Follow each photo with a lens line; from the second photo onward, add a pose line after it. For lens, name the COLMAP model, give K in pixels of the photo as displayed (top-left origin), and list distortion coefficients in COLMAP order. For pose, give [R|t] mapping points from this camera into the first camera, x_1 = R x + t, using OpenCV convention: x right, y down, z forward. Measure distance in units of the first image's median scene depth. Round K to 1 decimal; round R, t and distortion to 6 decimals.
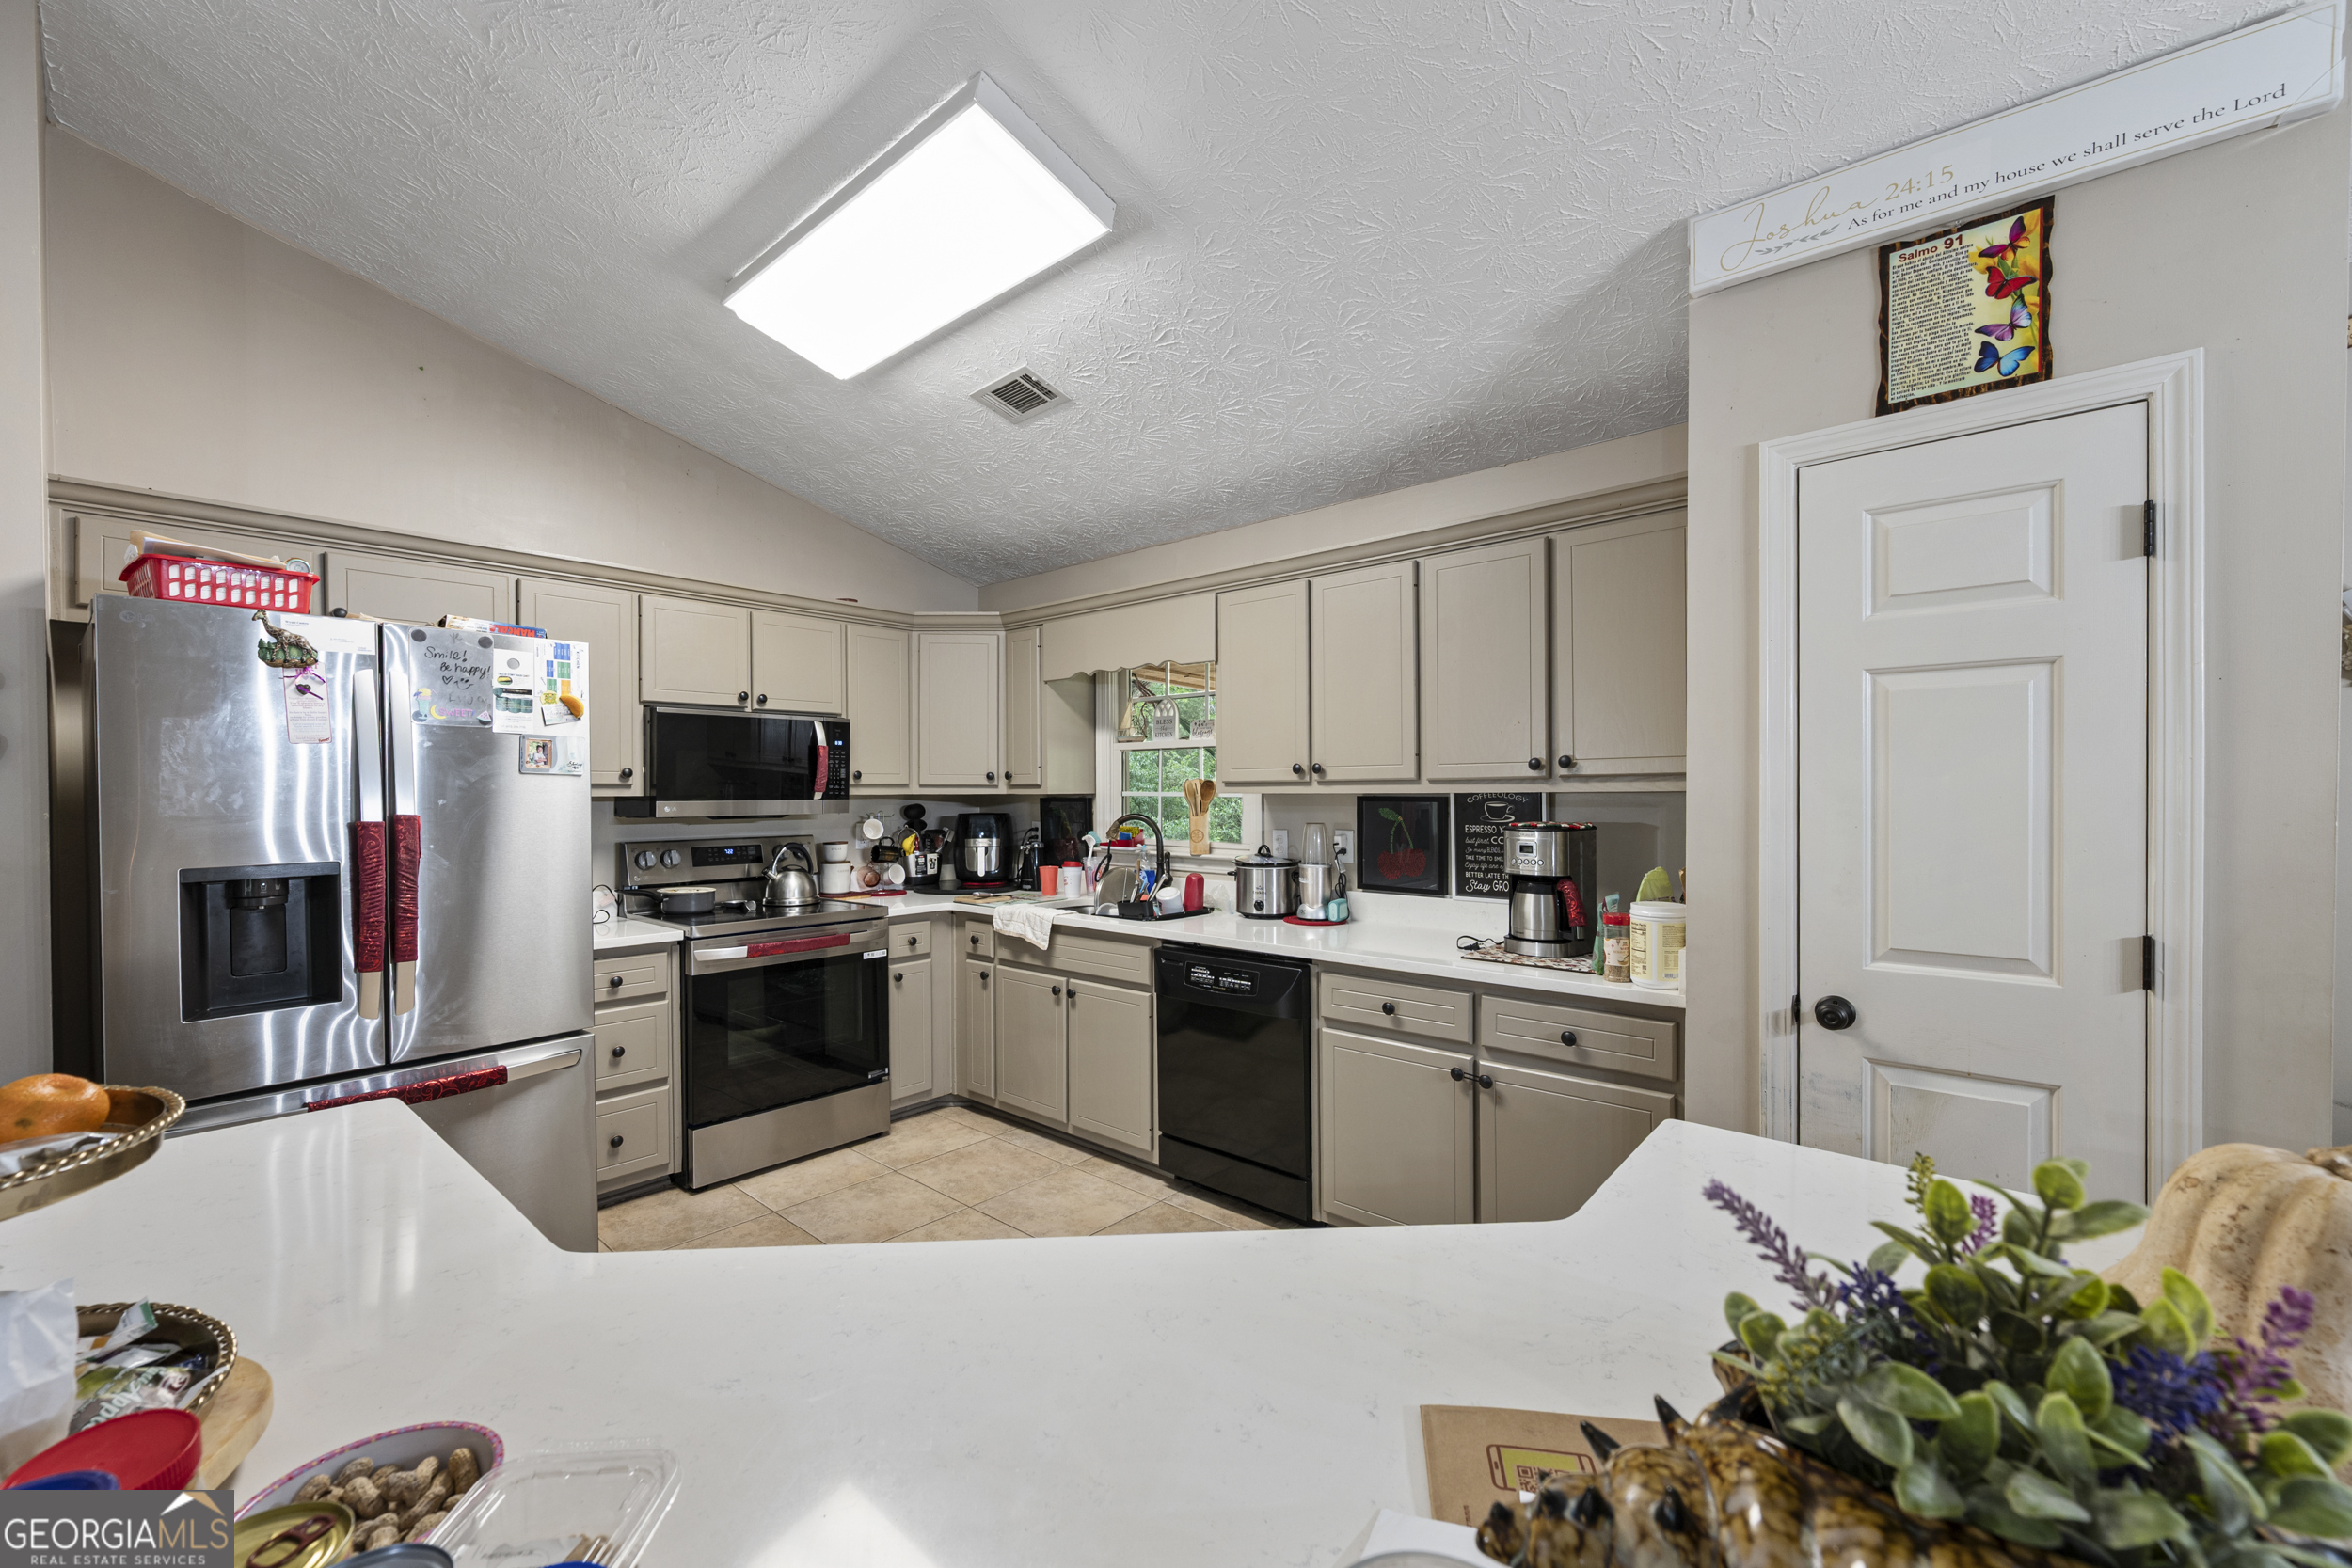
lens RADIAL K [[937.4, 0, 1168.5], [0, 937.4, 789.9], [0, 0, 1]] dist [-0.000329, -0.000213]
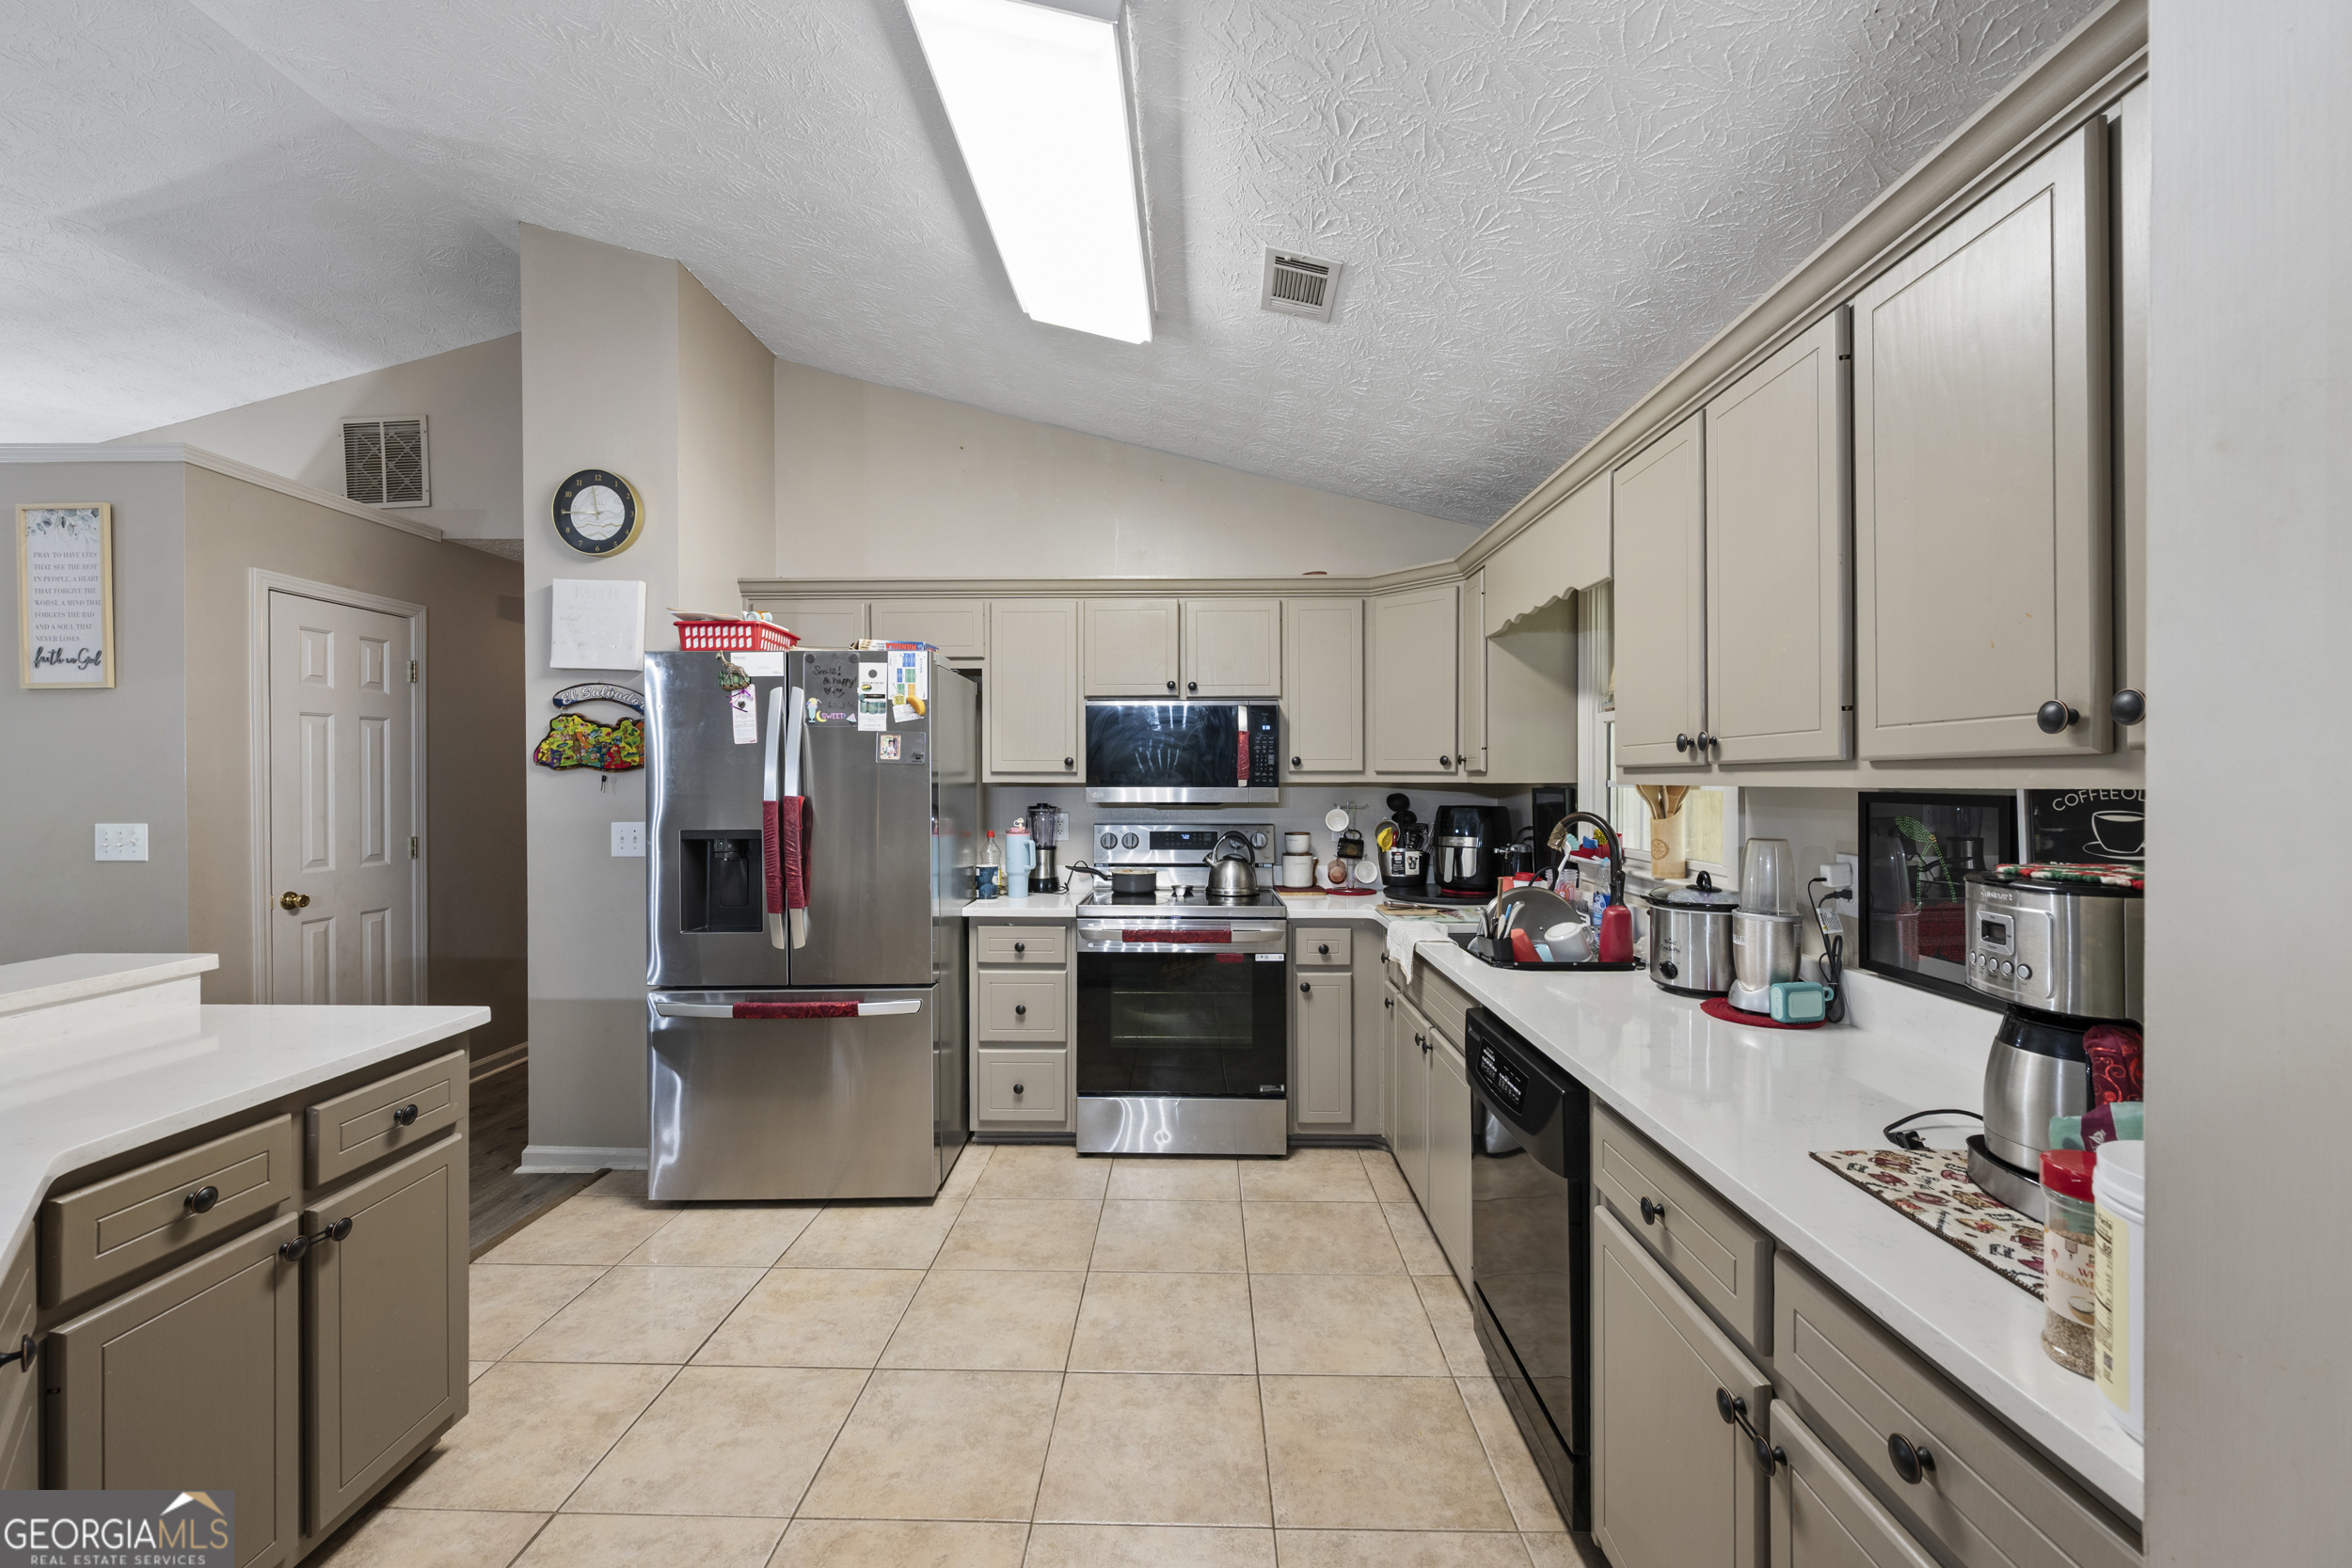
lens RADIAL K [[939.0, 0, 1175.4], [0, 939.0, 774.8], [0, 0, 1]] dist [-0.000032, -0.000205]
pose [[0.648054, 0.001045, -0.761593, 0.325422], [-0.001955, 0.999998, -0.000291, -0.002089], [0.761592, 0.001678, 0.648055, 0.337846]]
